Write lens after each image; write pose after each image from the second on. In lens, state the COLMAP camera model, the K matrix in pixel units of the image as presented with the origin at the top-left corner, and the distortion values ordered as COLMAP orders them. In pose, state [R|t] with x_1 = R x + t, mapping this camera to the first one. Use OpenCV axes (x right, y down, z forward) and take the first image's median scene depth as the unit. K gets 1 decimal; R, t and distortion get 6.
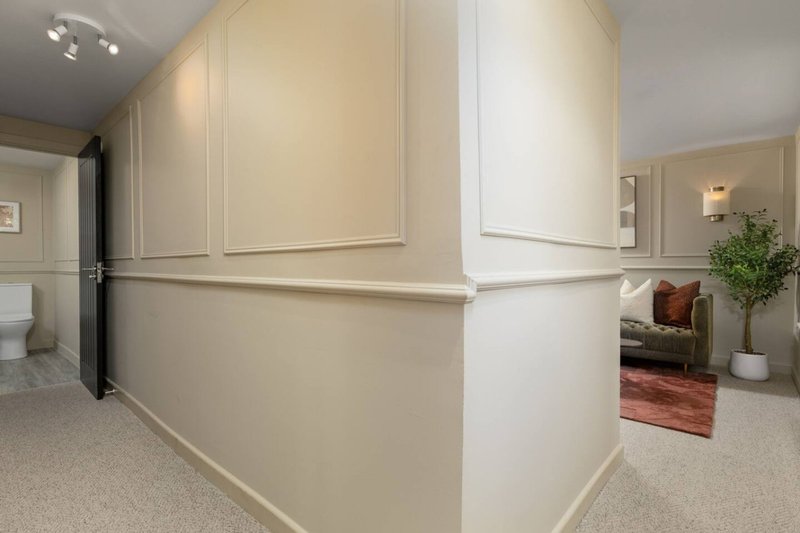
lens RADIAL K [[363.5, 0, 398.3], [0, 363.5, 263.7], [0, 0, 1]] dist [0.001136, 0.000285]
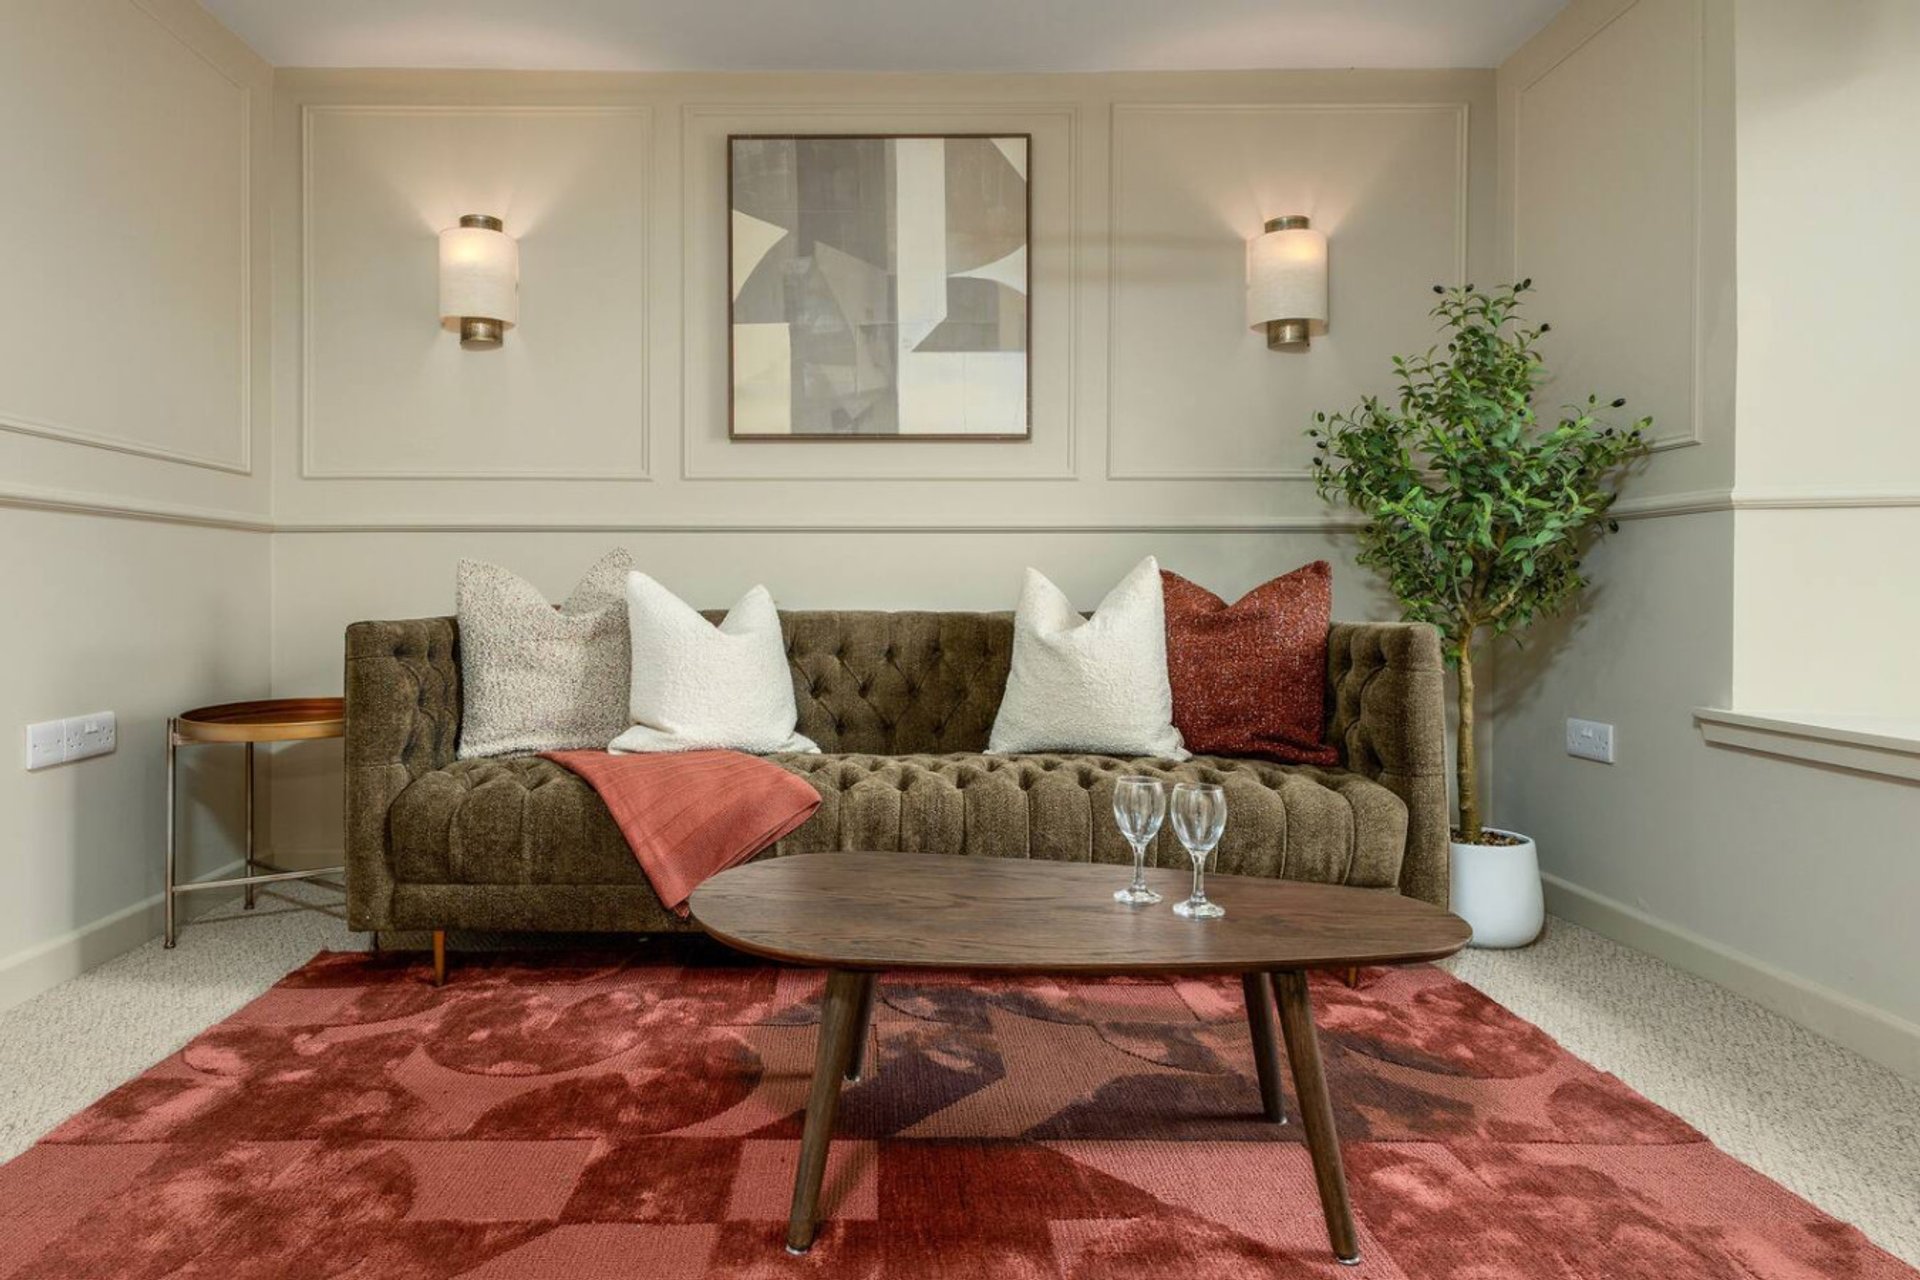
lens RADIAL K [[977.4, 0, 867.6], [0, 977.4, 620.4], [0, 0, 1]] dist [-0.003371, 0.000106]
pose [[0.736026, 0.002485, 0.676948, 0.169827], [-0.002288, 0.999997, -0.001184, 0.084165], [-0.676949, -0.000677, 0.736030, 0.693731]]
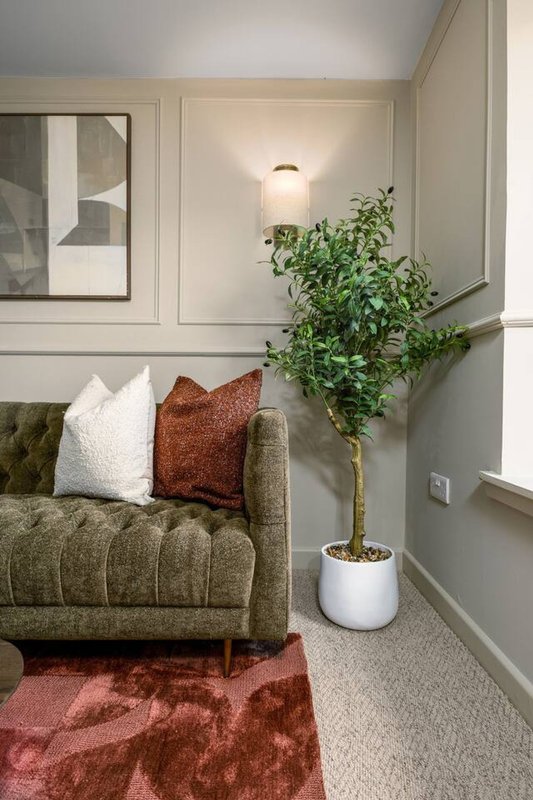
lens RADIAL K [[407.3, 0, 266.2], [0, 407.3, 411.2], [0, 0, 1]] dist [-0.003371, 0.000106]
pose [[0.722689, 0.006119, 0.691146, 0.526120], [-0.007601, 0.999971, -0.000905, 0.085148], [-0.691132, -0.004600, 0.722714, 0.668495]]
